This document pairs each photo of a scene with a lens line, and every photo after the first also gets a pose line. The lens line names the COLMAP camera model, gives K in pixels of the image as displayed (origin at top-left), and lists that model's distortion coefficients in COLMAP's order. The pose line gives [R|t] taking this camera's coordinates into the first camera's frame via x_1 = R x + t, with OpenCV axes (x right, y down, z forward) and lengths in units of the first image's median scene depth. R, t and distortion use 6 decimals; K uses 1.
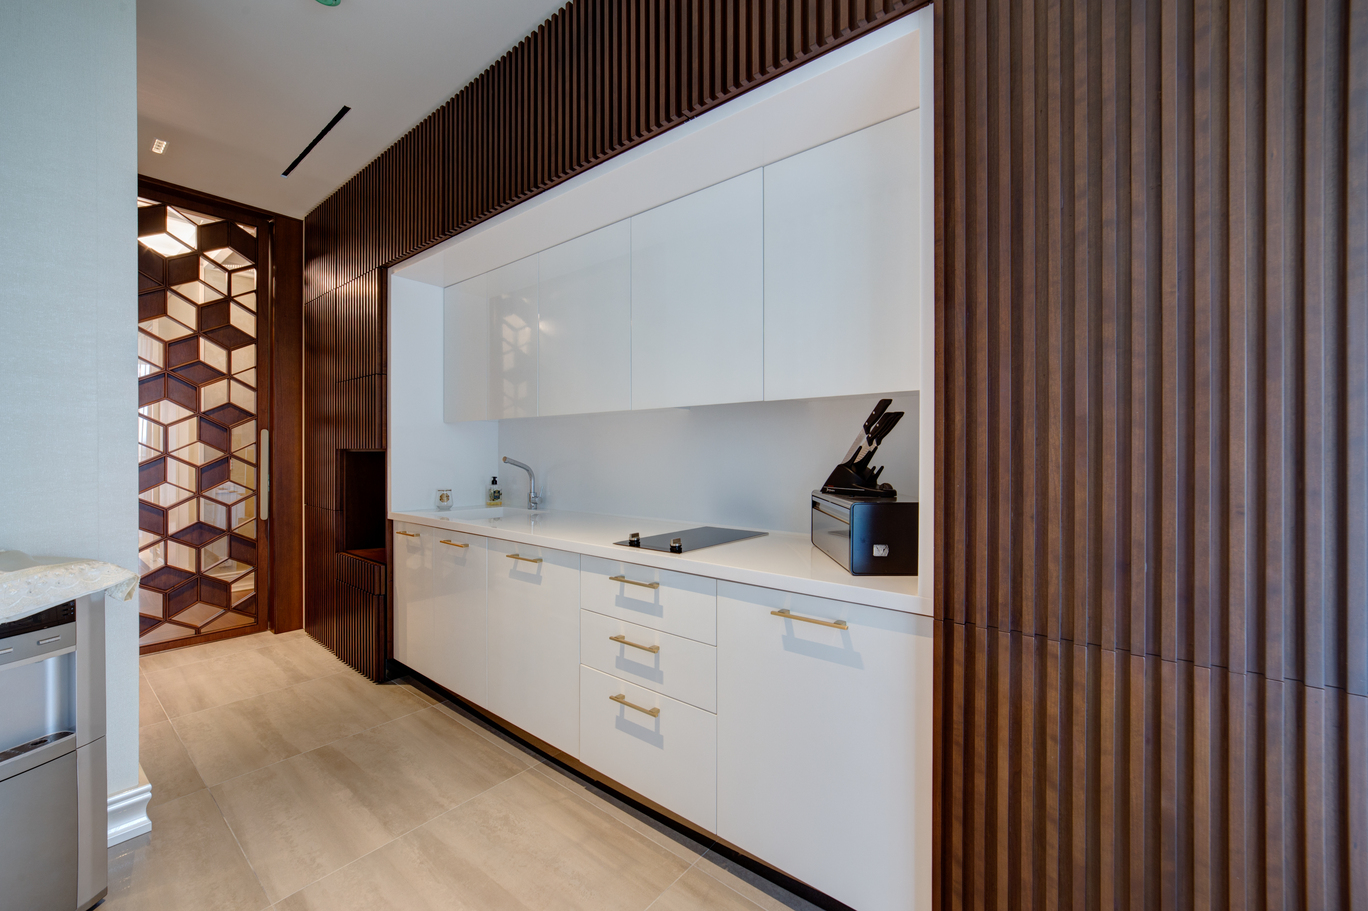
lens RADIAL K [[531.9, 0, 684.0], [0, 531.9, 455.5], [0, 0, 1]] dist [-0.025466, 0.005734]
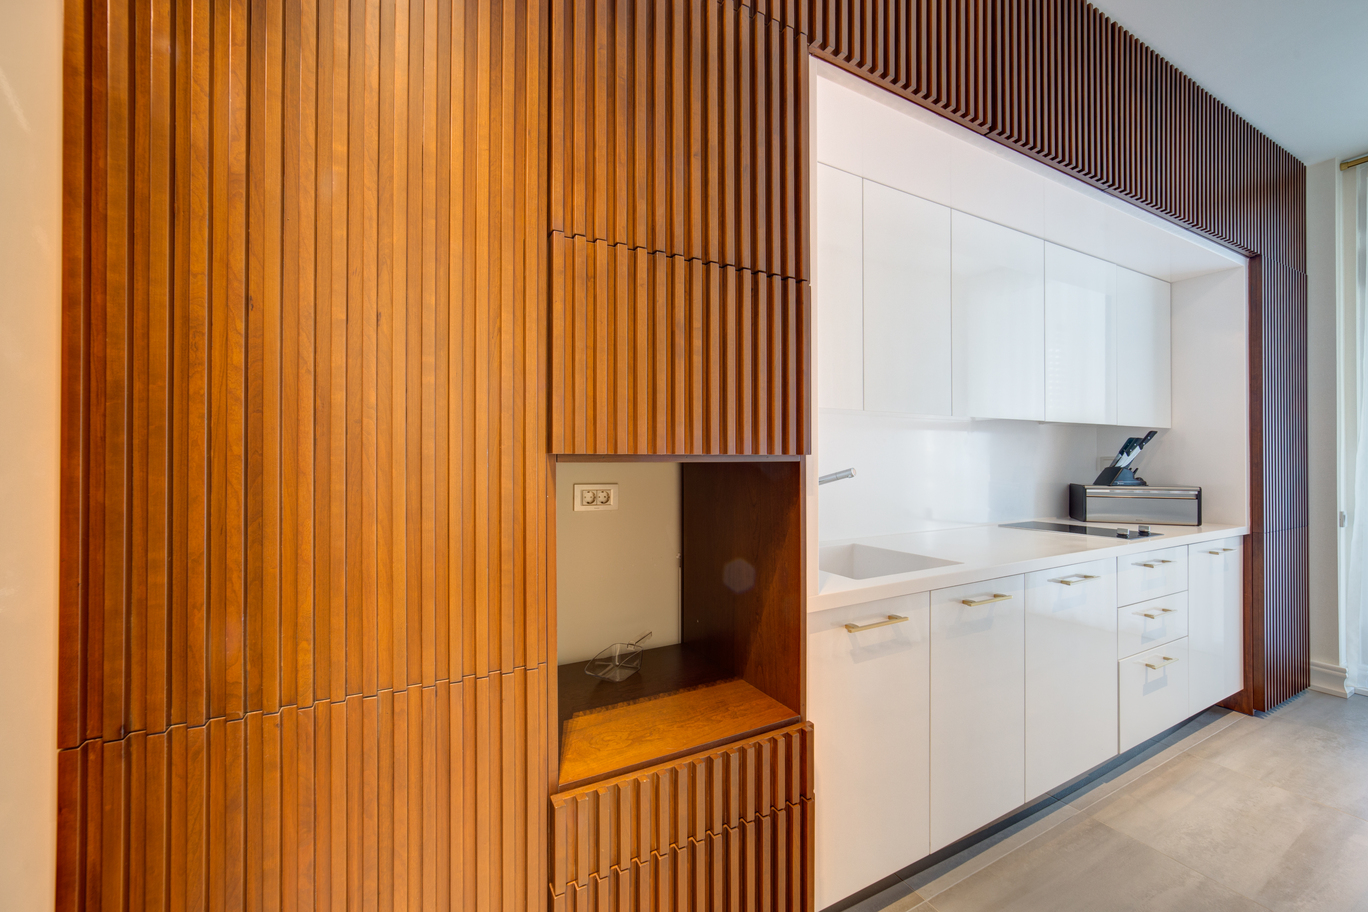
lens RADIAL K [[531.9, 0, 684.0], [0, 531.9, 456.0], [0, 0, 1]] dist [-0.025466, 0.005734]
pose [[0.412442, 0.003639, 0.910977, -1.530180], [0.002918, 0.999982, -0.005316, -0.012352], [-0.910979, 0.004851, 0.412424, 1.383097]]
